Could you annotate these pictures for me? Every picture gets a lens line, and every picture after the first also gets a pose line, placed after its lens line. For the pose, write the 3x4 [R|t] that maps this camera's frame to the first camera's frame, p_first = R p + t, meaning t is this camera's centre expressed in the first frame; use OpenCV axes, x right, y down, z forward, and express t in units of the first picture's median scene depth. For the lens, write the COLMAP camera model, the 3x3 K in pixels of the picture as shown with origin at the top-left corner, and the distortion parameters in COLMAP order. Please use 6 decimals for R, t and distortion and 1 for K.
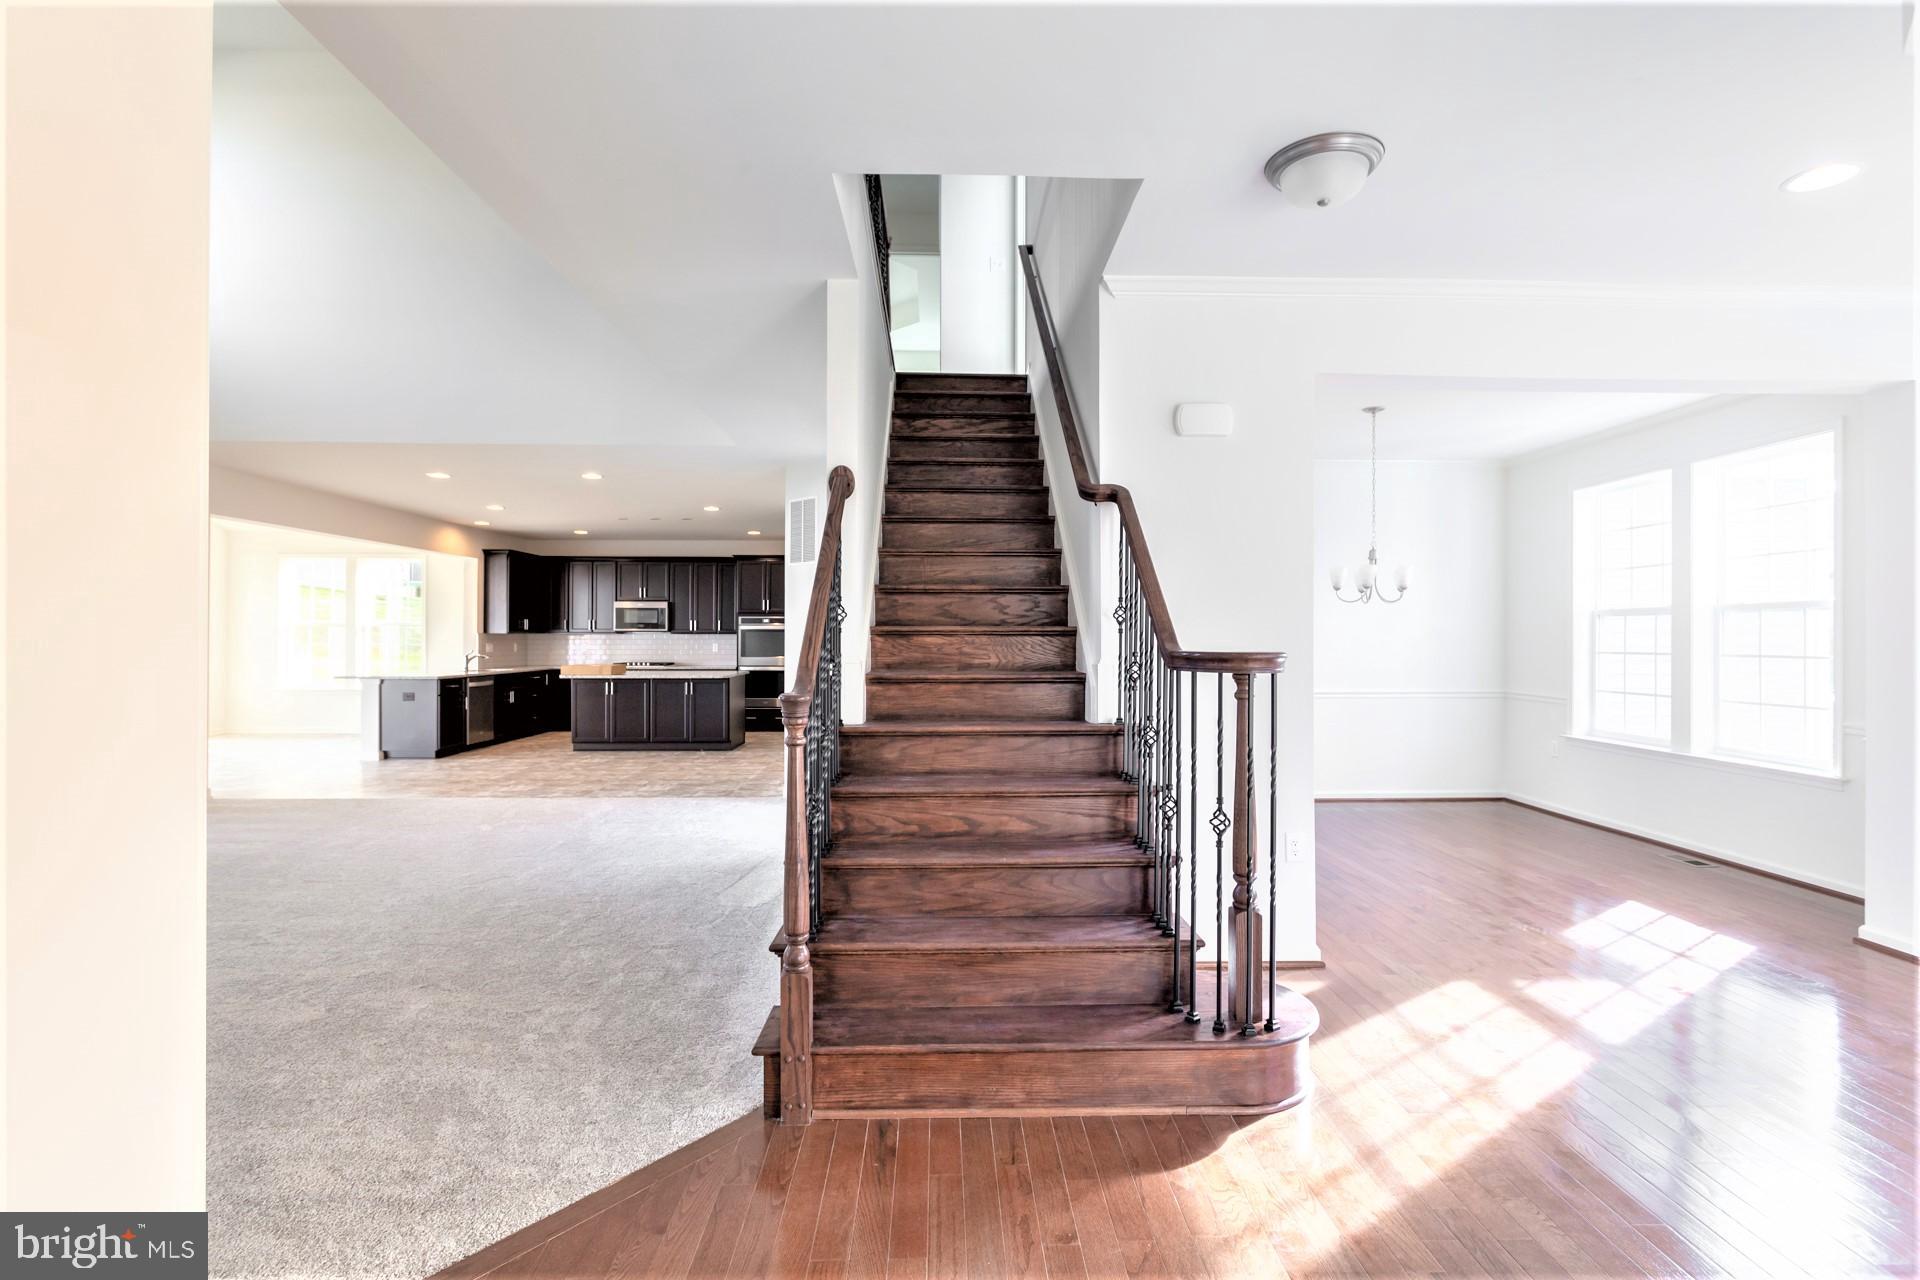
lens RADIAL K [[903.5, 0, 958.6], [0, 903.5, 631.9], [0, 0, 1]] dist [0.004793, 0.000725]
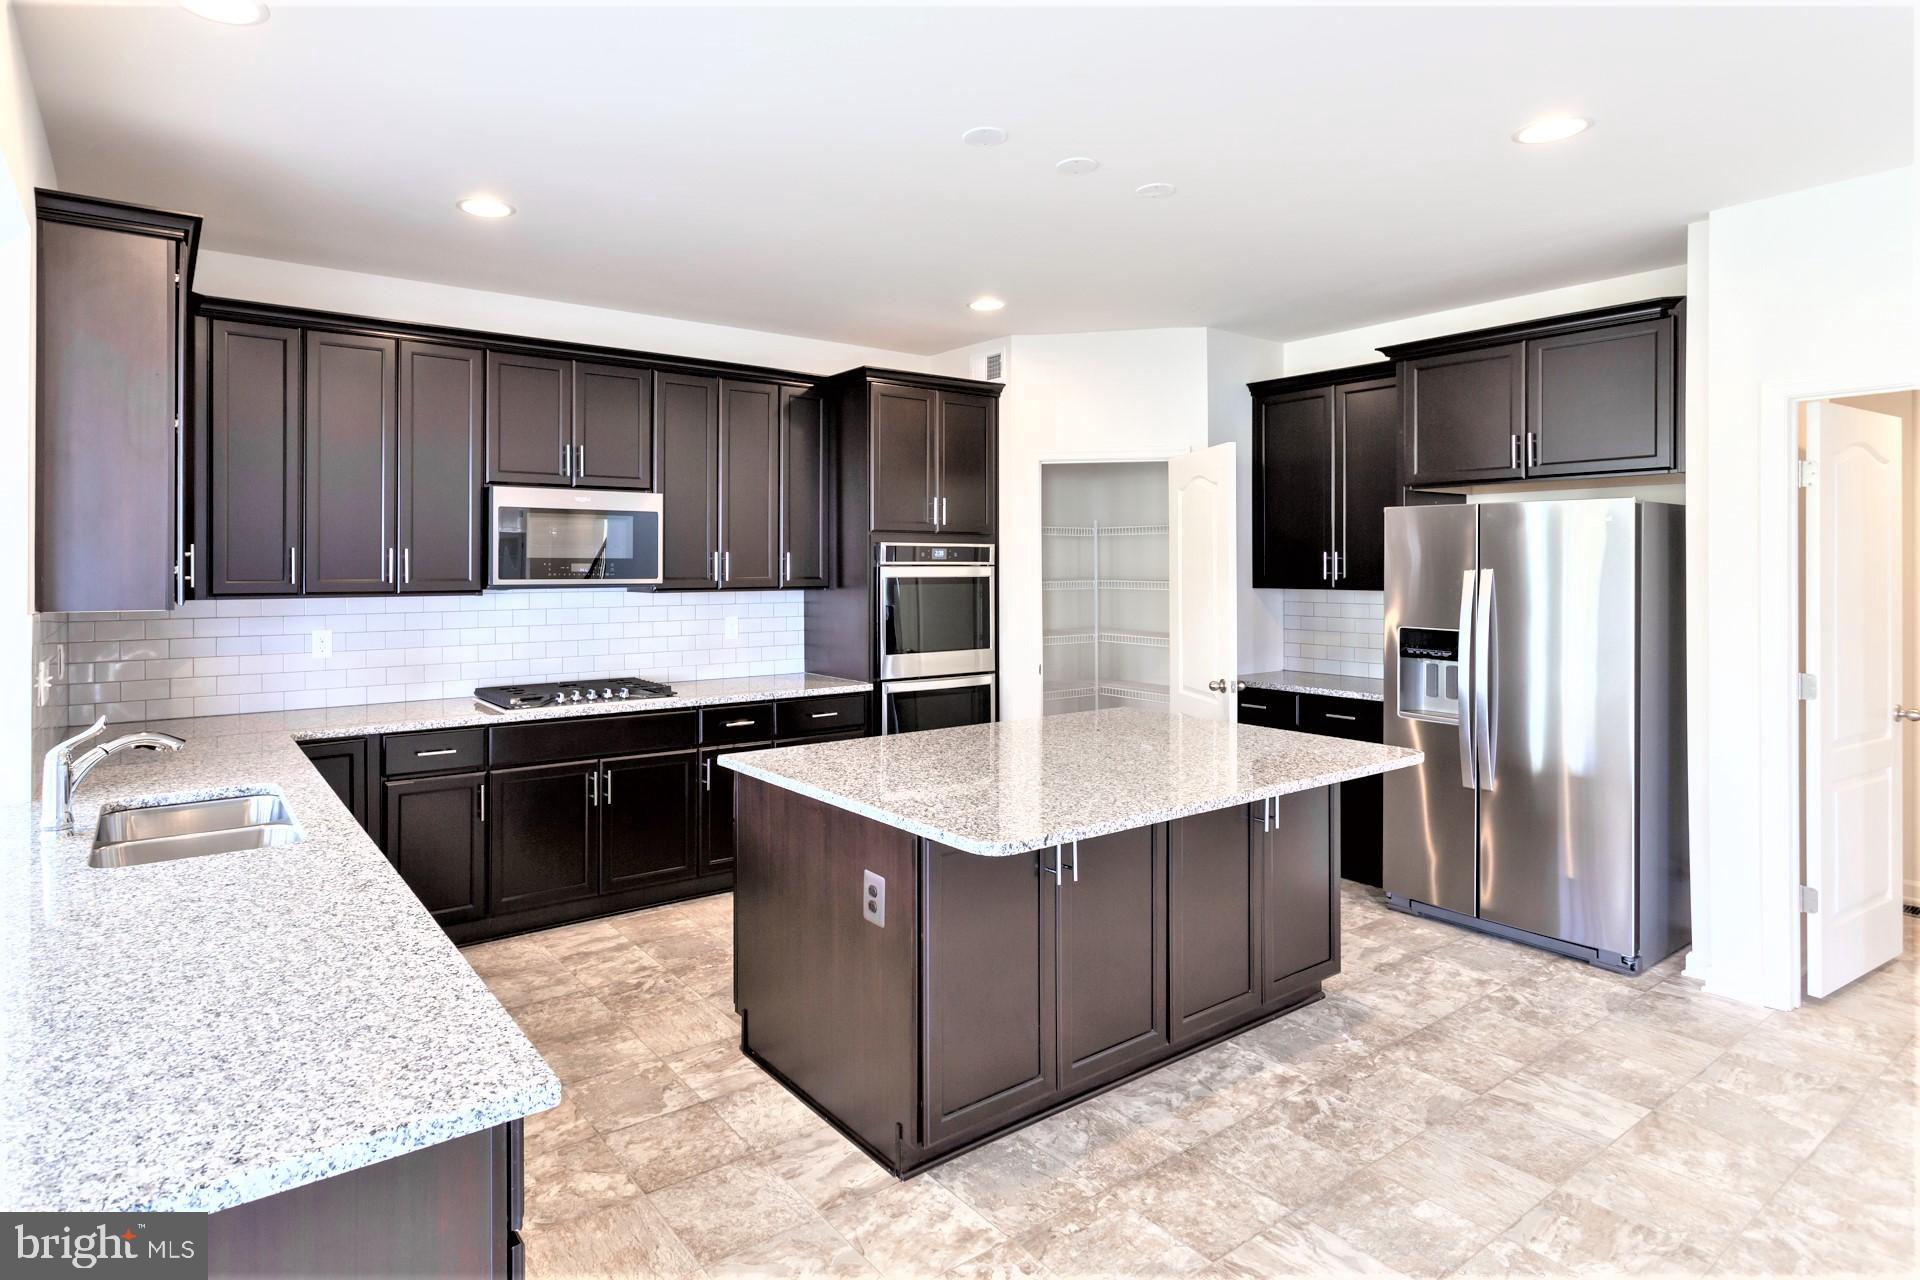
lens RADIAL K [[1018.0, 0, 866.5], [0, 1018.0, 578.0], [0, 0, 1]] dist [-0.001937, -0.000222]
pose [[0.827989, -0.010529, 0.560645, -0.507989], [-0.001099, 0.999791, 0.020398, -0.011721], [-0.560743, -0.017505, 0.827805, 0.723122]]
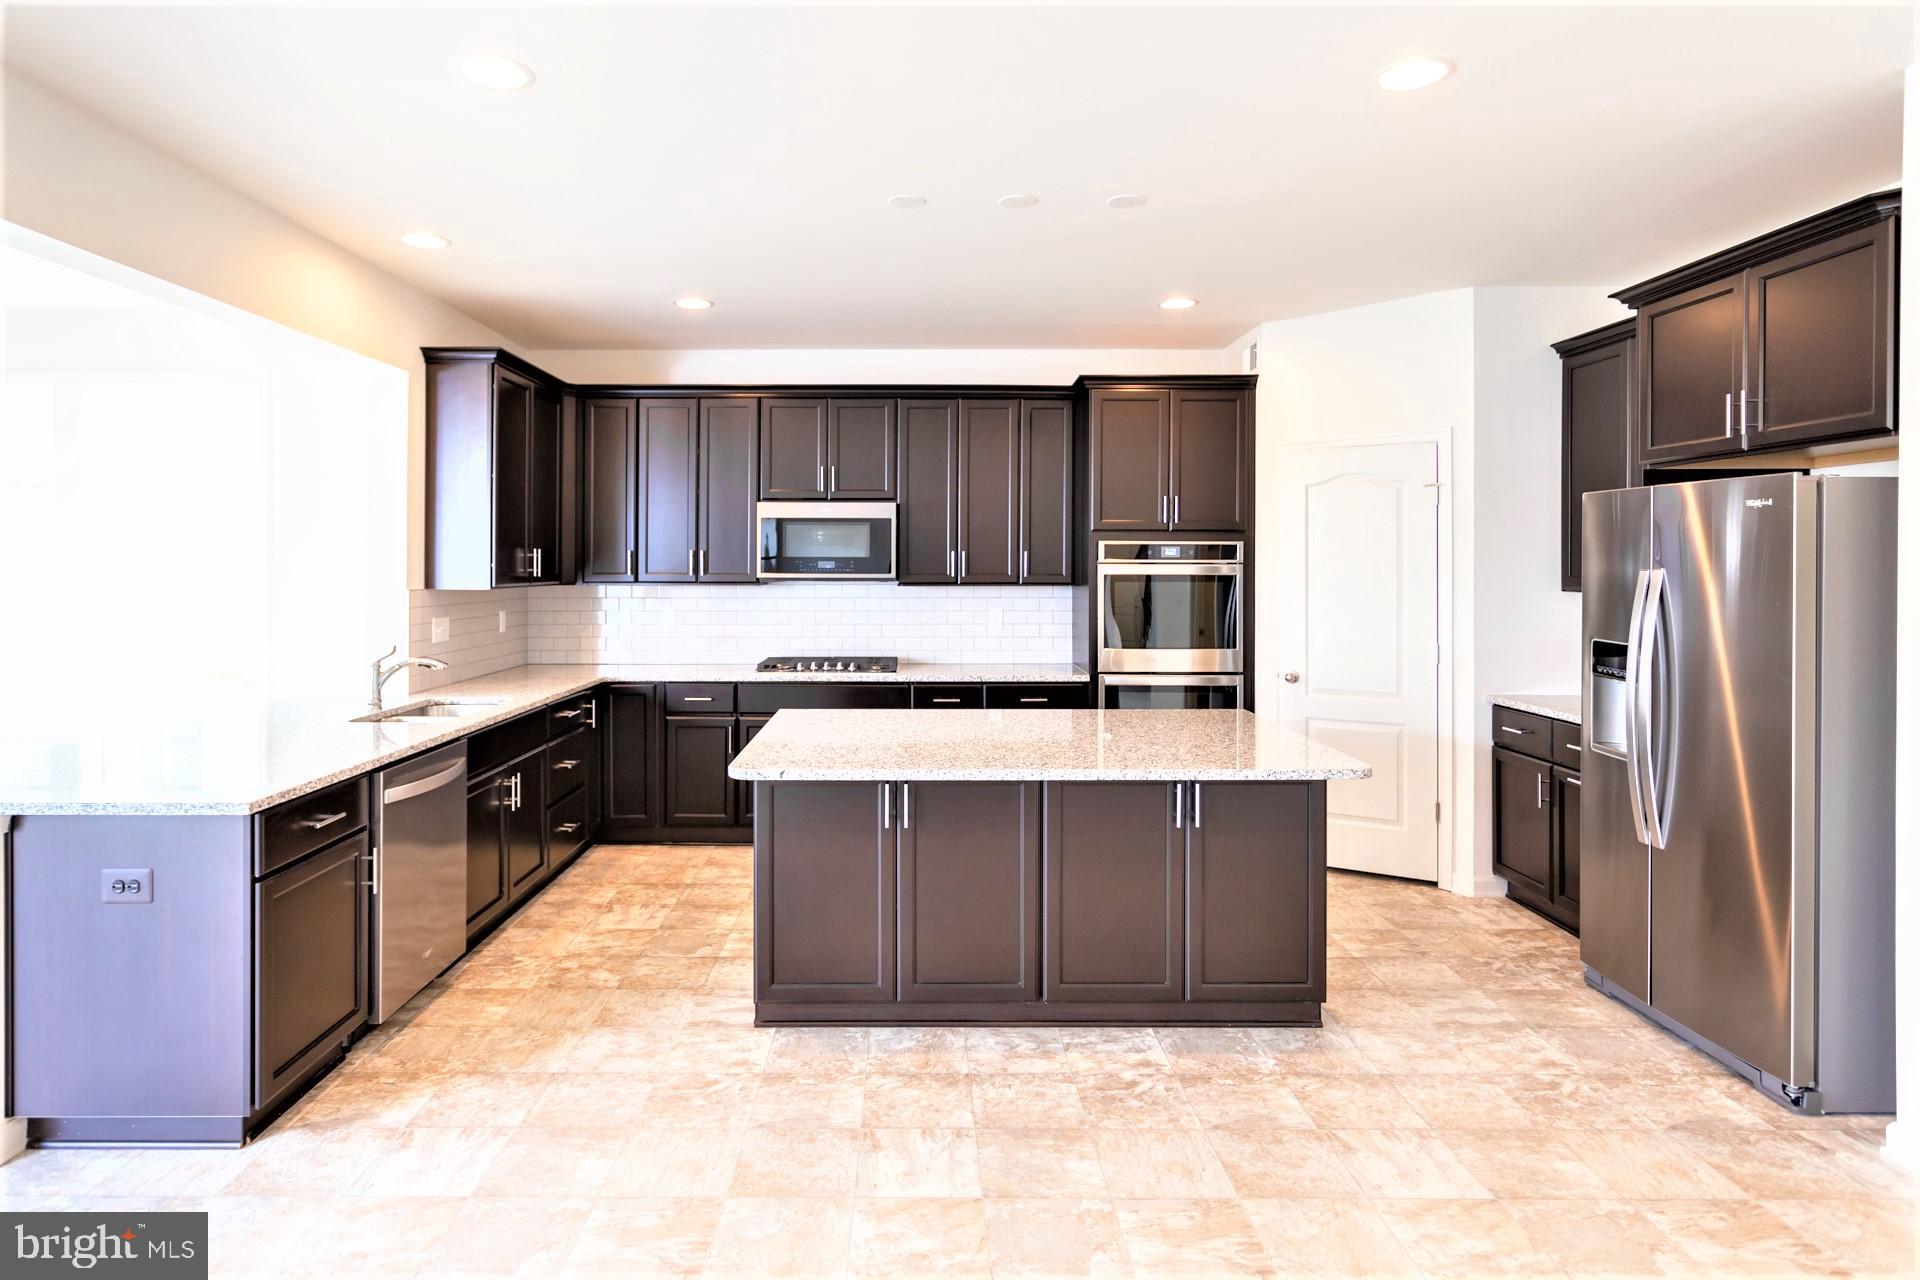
lens RADIAL K [[1104.1, 0, 948.9], [0, 1104.1, 562.8], [0, 0, 1]] dist [-0.013529, 0.005171]
pose [[0.999797, -0.001141, -0.020120, -0.317768], [0.001217, 0.999992, 0.003750, -0.010131], [0.020116, -0.003774, 0.999791, 0.586544]]
